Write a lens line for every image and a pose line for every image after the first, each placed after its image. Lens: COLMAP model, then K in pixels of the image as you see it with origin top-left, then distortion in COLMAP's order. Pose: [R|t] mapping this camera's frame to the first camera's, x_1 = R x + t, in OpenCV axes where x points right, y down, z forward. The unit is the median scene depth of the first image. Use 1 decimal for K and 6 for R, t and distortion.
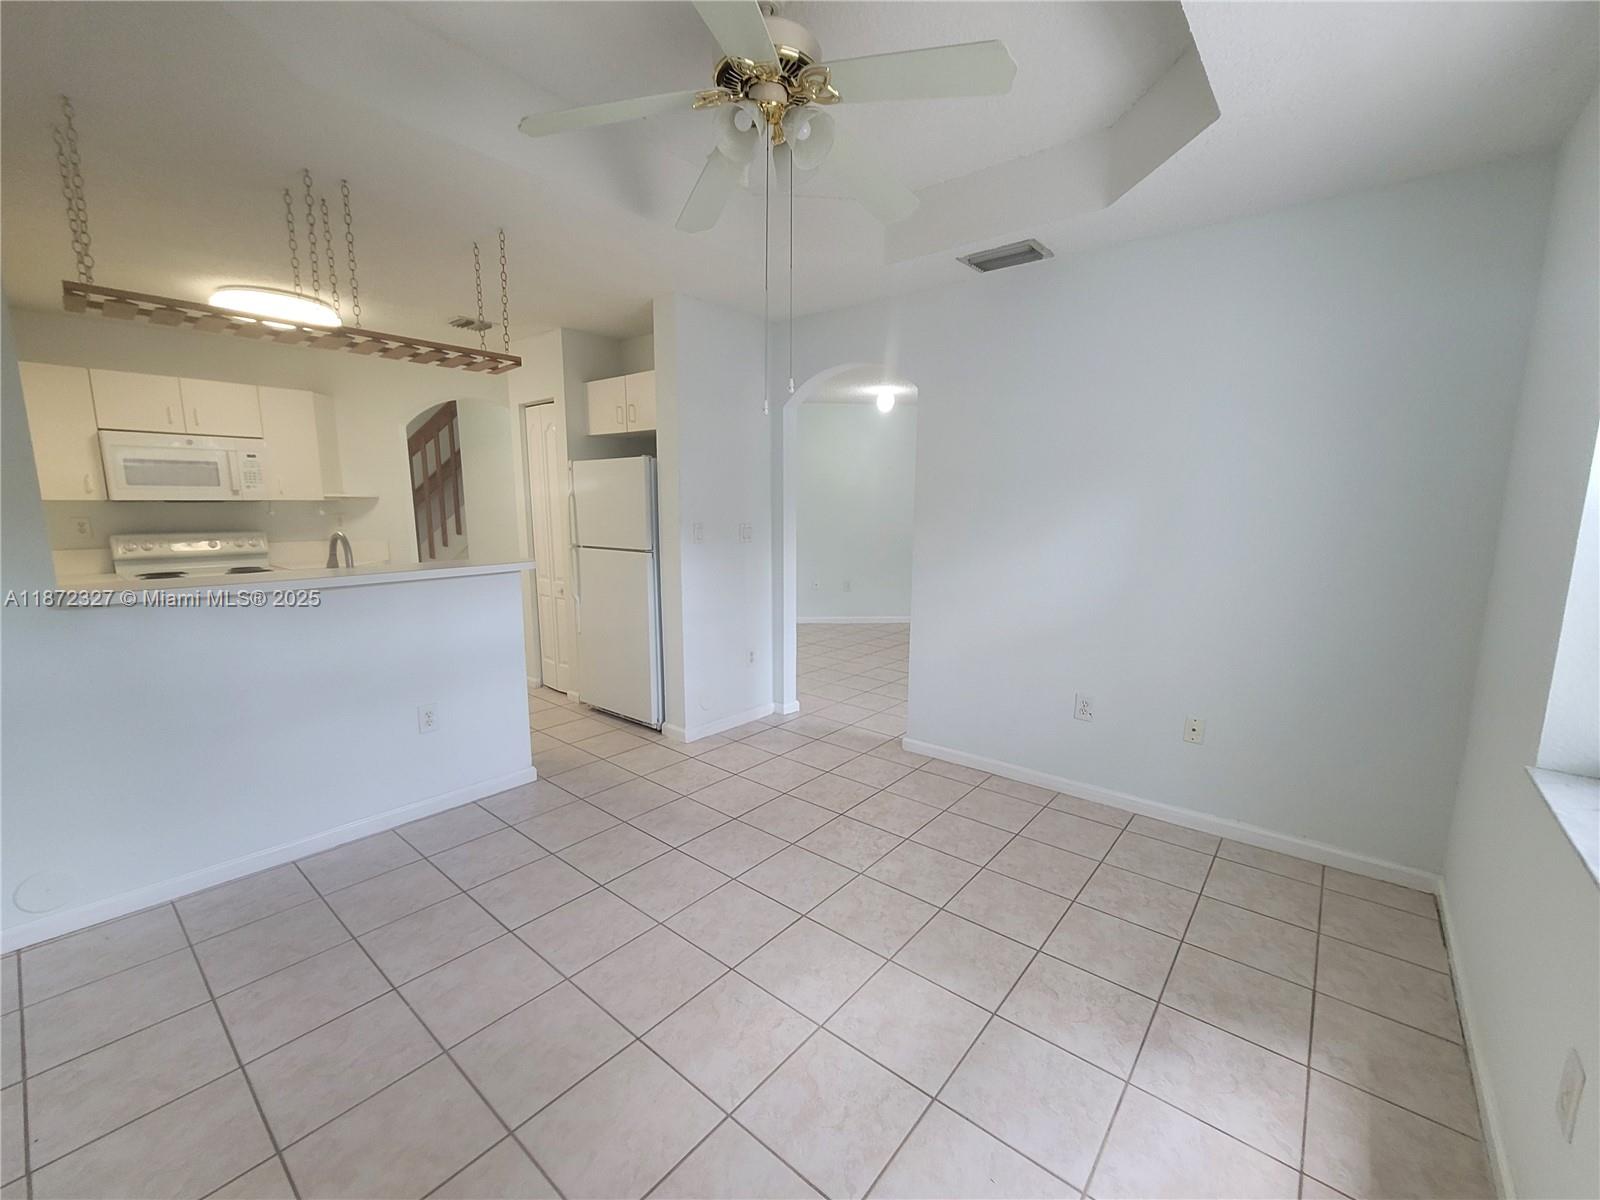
lens RADIAL K [[655.0, 0, 813.2], [0, 655.0, 611.5], [0, 0, 1]] dist [0.002508, -0.001842]
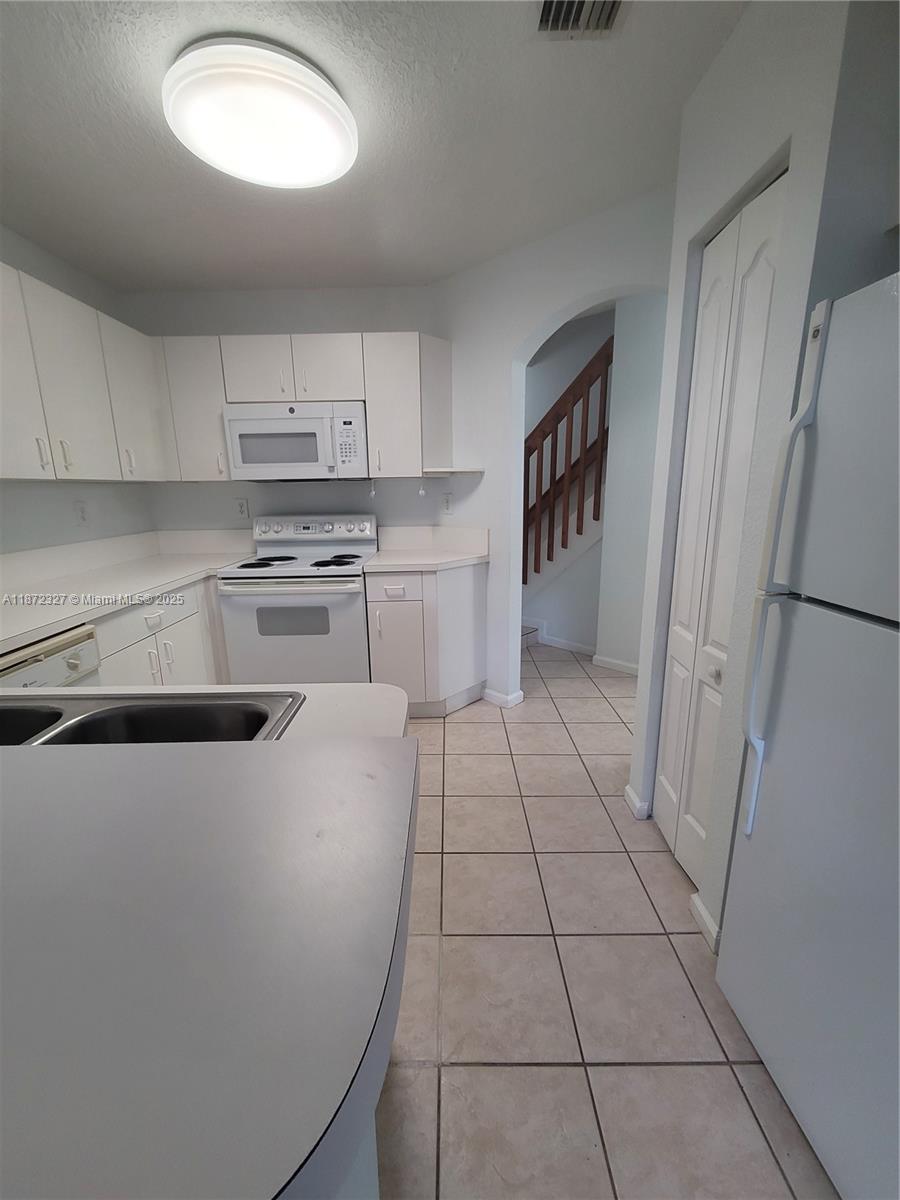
lens RADIAL K [[491.3, 0, 445.8], [0, 491.3, 597.7], [0, 0, 1]] dist [0.002508, -0.001842]
pose [[0.626220, 0.157268, -0.763620, -0.348331], [-0.109960, 0.987469, 0.113195, -0.131417], [0.771853, 0.013082, 0.635666, 0.888858]]
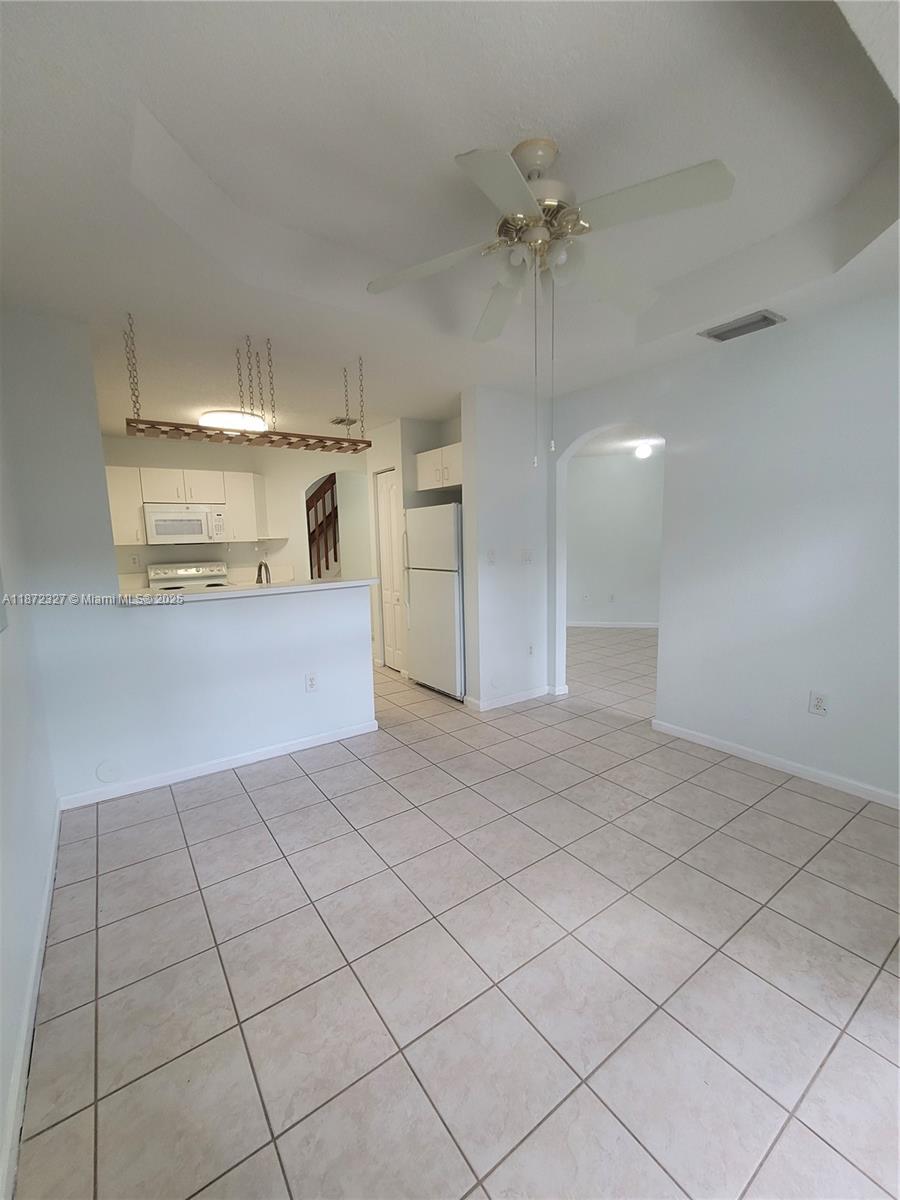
lens RADIAL K [[491.3, 0, 450.2], [0, 491.3, 607.7], [0, 0, 1]] dist [0.002508, -0.001842]
pose [[0.963440, 0.010521, -0.267716, 0.020103], [-0.015754, 0.999724, -0.017406, 0.003905], [0.267460, 0.020987, 0.963341, -0.009626]]
